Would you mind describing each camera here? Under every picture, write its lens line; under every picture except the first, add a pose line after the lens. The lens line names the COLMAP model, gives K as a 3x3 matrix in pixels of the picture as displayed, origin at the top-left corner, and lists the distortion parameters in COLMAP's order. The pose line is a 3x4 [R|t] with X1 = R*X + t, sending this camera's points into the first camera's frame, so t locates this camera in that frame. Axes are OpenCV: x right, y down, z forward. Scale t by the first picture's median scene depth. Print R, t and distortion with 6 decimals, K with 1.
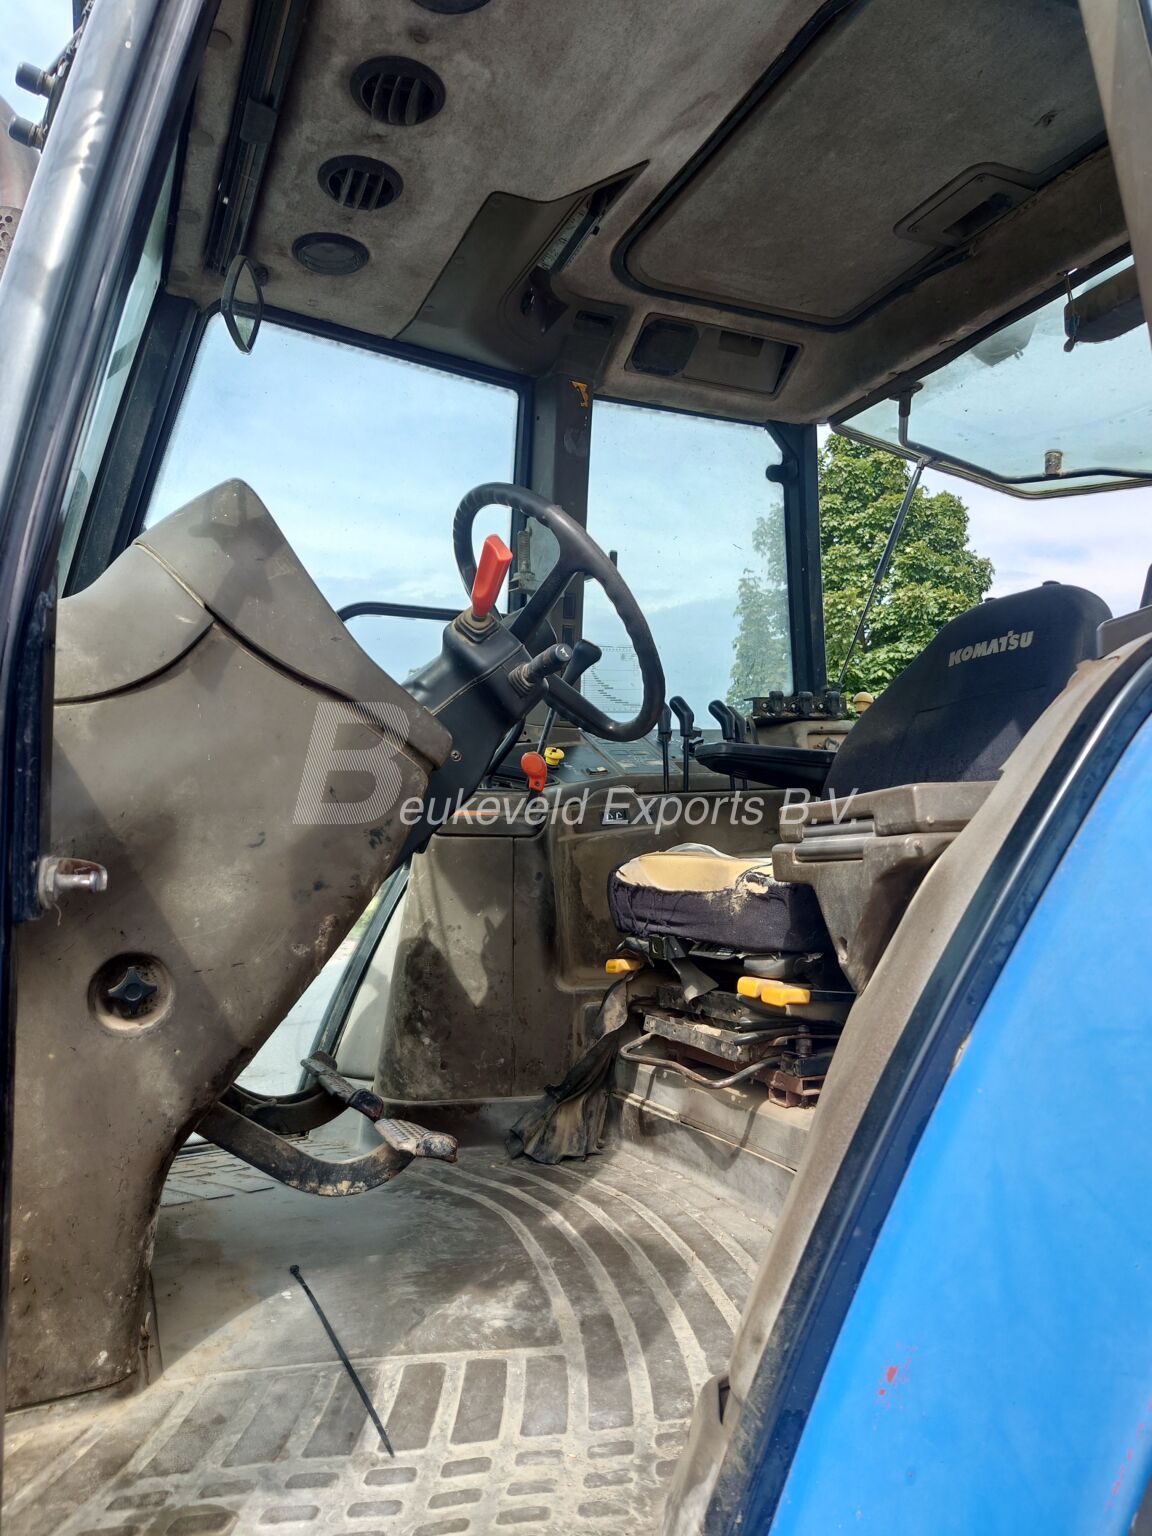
lens RADIAL K [[1107.9, 0, 570.2], [0, 1107.9, 766.2], [0, 0, 1]] dist [-0.017209, 0.019763]
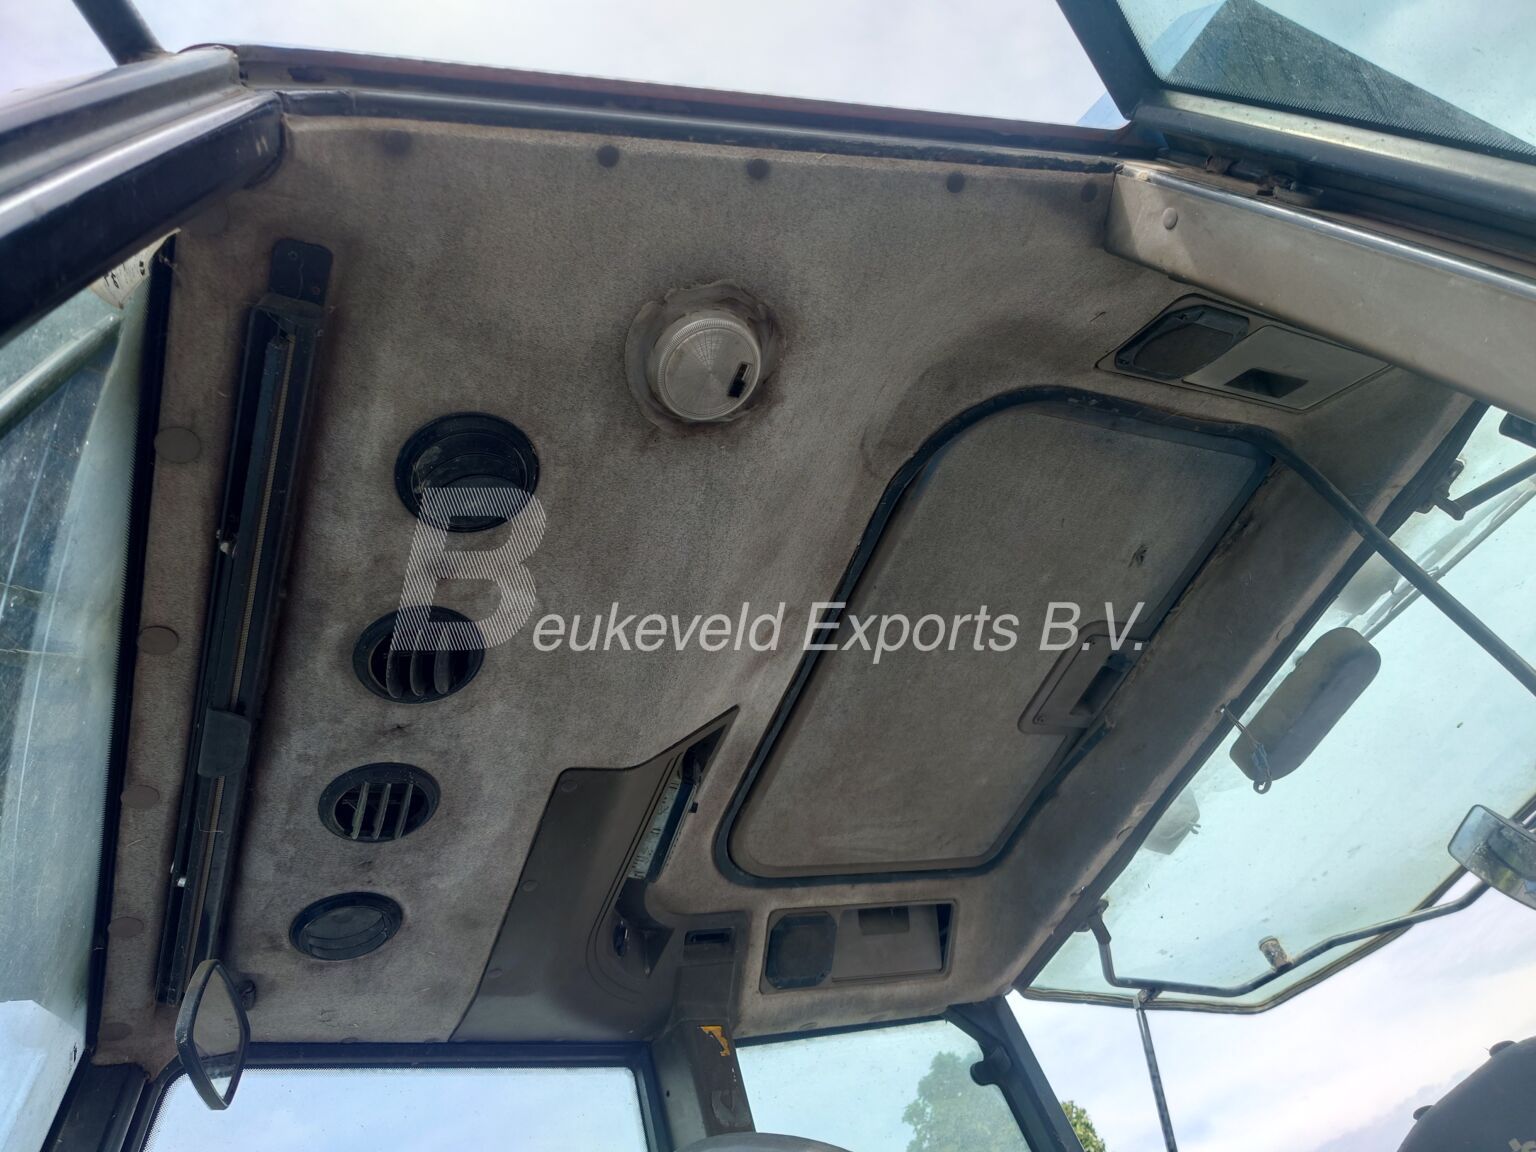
lens RADIAL K [[1107.9, 0, 761.0], [0, 1107.9, 583.7], [0, 0, 1]] dist [-0.017209, 0.019763]
pose [[0.946170, -0.228964, 0.228774, -0.077785], [0.323663, 0.673782, -0.664274, -0.058286], [-0.002049, 0.702562, 0.711619, 0.344385]]
